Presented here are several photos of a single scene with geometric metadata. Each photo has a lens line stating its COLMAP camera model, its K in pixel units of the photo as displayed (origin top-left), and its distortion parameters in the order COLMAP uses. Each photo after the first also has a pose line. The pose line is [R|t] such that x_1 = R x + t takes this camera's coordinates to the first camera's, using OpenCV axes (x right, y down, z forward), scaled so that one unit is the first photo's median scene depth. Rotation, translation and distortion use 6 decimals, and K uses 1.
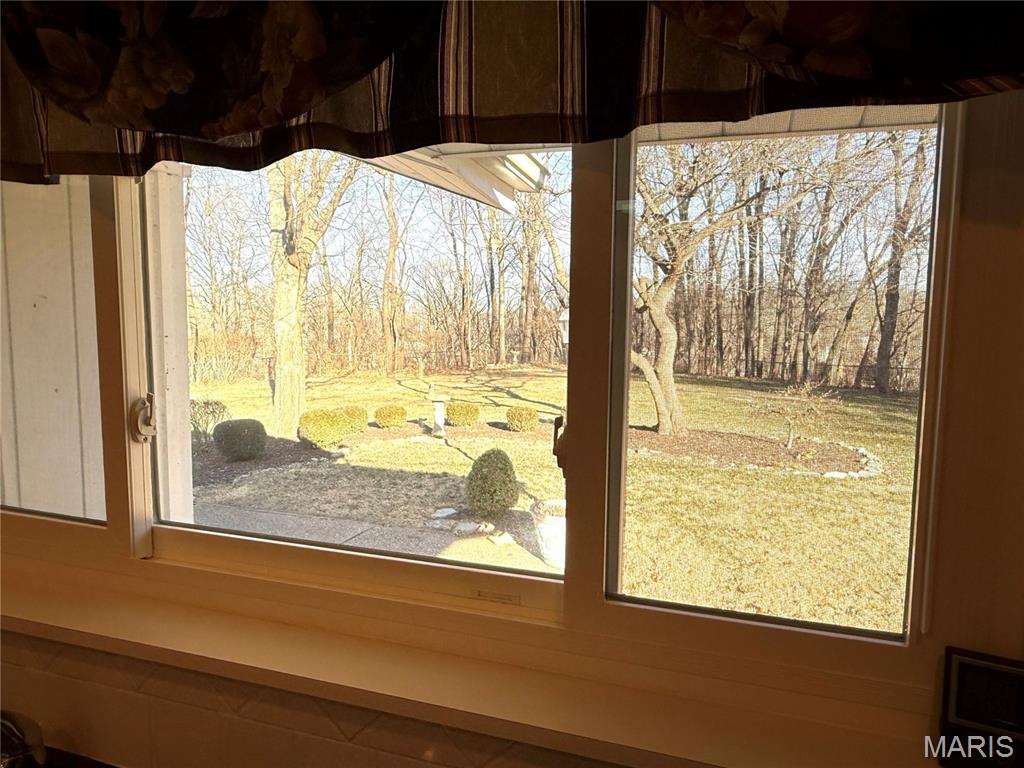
lens RADIAL K [[690.4, 0, 511.9], [0, 690.4, 383.3], [0, 0, 1]] dist [-0.006614, -0.001613]
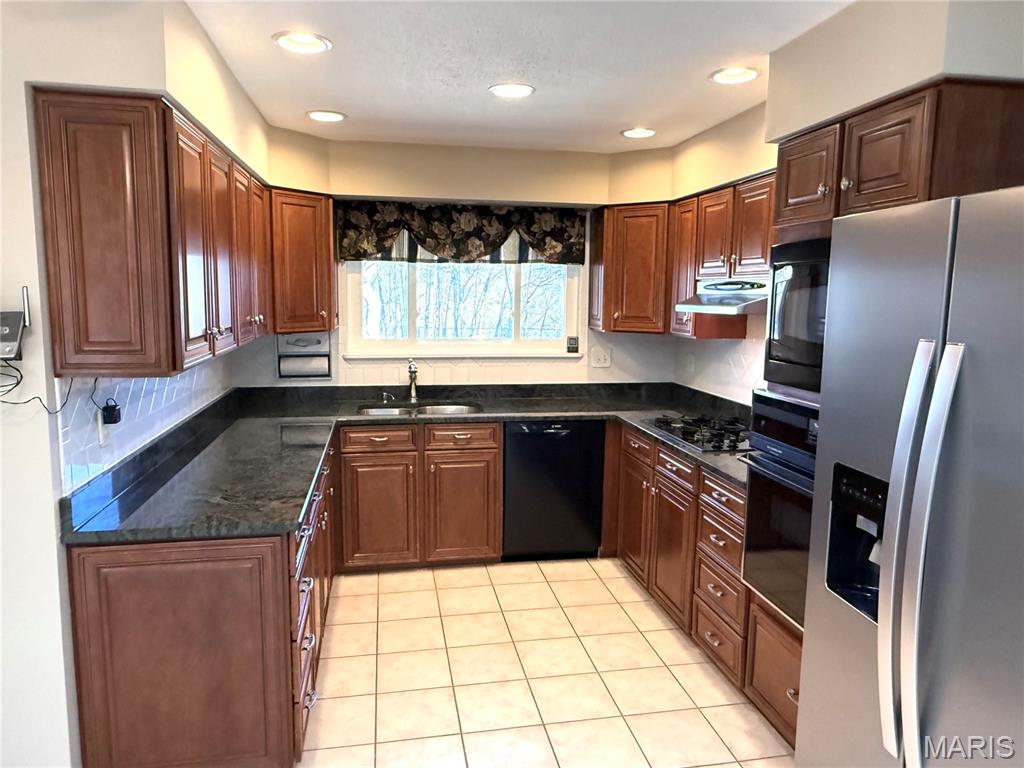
lens RADIAL K [[690.4, 0, 512.9], [0, 690.4, 382.0], [0, 0, 1]] dist [-0.006614, -0.001613]
pose [[0.875864, -0.068837, 0.477623, -0.059773], [0.050782, 0.997426, 0.050628, 0.008350], [-0.479878, -0.020088, 0.877105, -0.090329]]
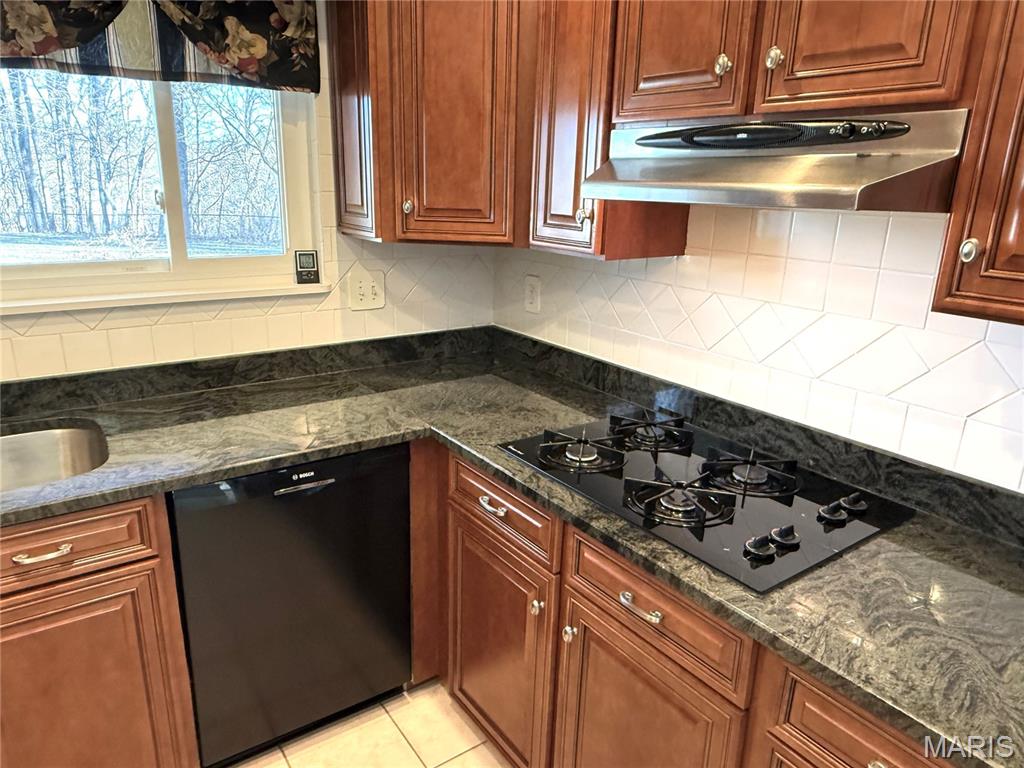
lens RADIAL K [[690.4, 0, 508.4], [0, 690.4, 383.4], [0, 0, 1]] dist [-0.006614, -0.001613]
pose [[0.596004, -0.230143, 0.769294, -0.027940], [0.064313, 0.968651, 0.239957, 0.004888], [-0.800402, -0.093539, 0.592121, -0.035630]]
